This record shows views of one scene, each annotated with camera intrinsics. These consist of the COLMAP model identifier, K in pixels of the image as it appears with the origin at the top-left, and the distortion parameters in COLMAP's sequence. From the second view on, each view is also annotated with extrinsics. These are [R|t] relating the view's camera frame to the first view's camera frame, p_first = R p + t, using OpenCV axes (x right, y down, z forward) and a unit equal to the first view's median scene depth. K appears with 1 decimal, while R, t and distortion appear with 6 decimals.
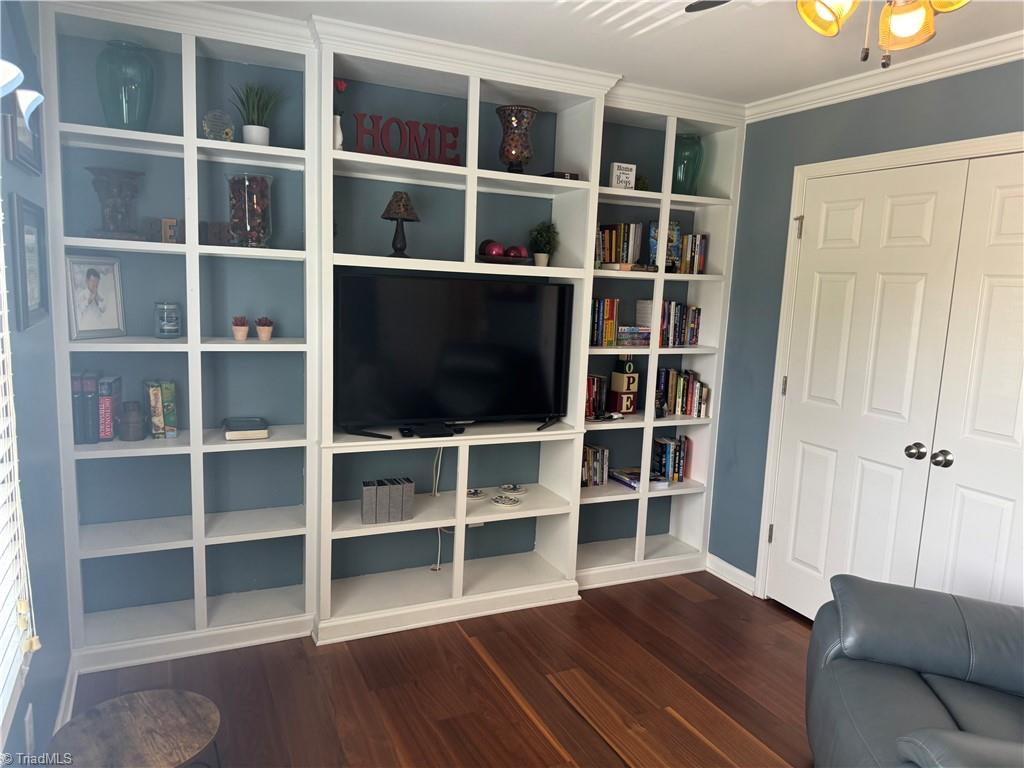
lens RADIAL K [[726.2, 0, 510.5], [0, 726.2, 389.6], [0, 0, 1]] dist [0.067031, -0.086394]
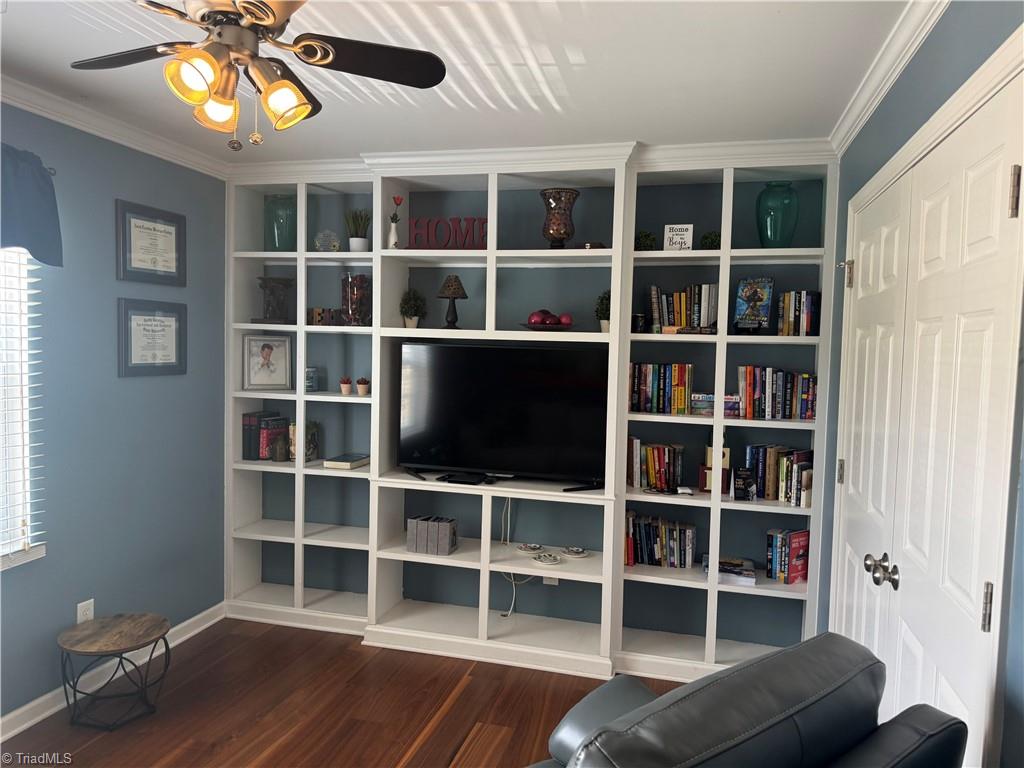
lens RADIAL K [[726.2, 0, 531.5], [0, 726.2, 390.5], [0, 0, 1]] dist [0.067031, -0.086394]
pose [[0.759710, 0.010340, -0.650179, 0.671062], [-0.092785, 0.991366, -0.092650, 0.015426], [0.643608, 0.130714, 0.754111, 0.188915]]
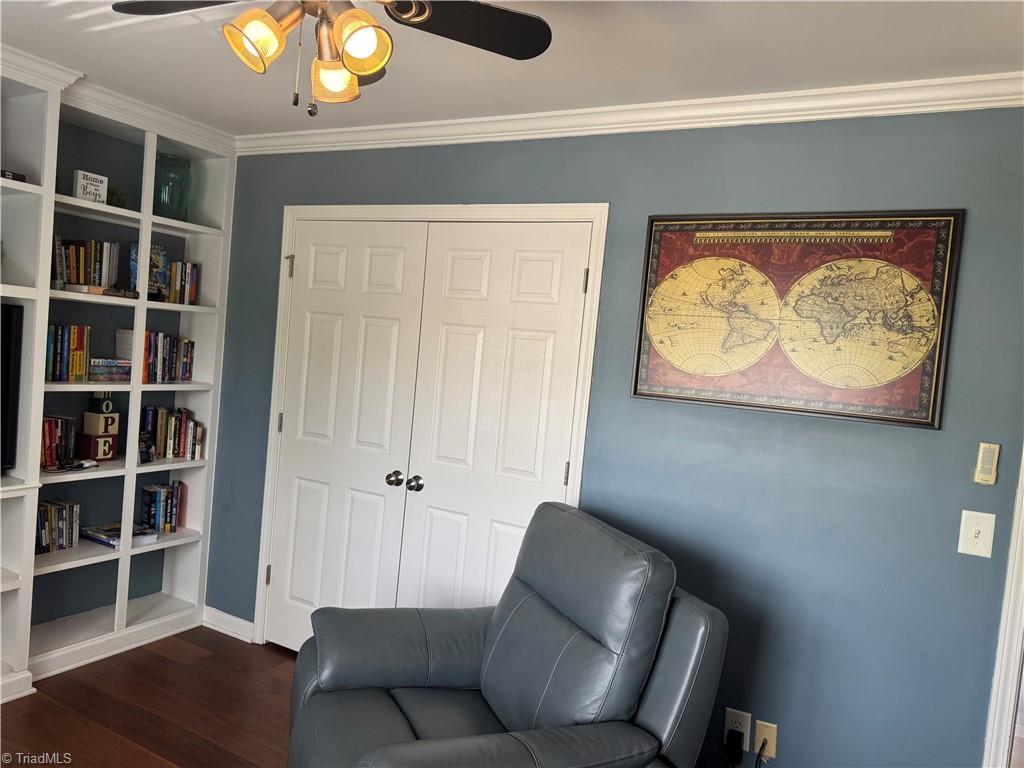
lens RADIAL K [[726.2, 0, 519.1], [0, 726.2, 389.1], [0, 0, 1]] dist [0.067031, -0.086394]
pose [[0.803599, -0.003138, 0.595162, 0.043740], [0.032487, 0.998727, -0.038599, -0.001593], [-0.594283, 0.050354, 0.802678, 0.006545]]
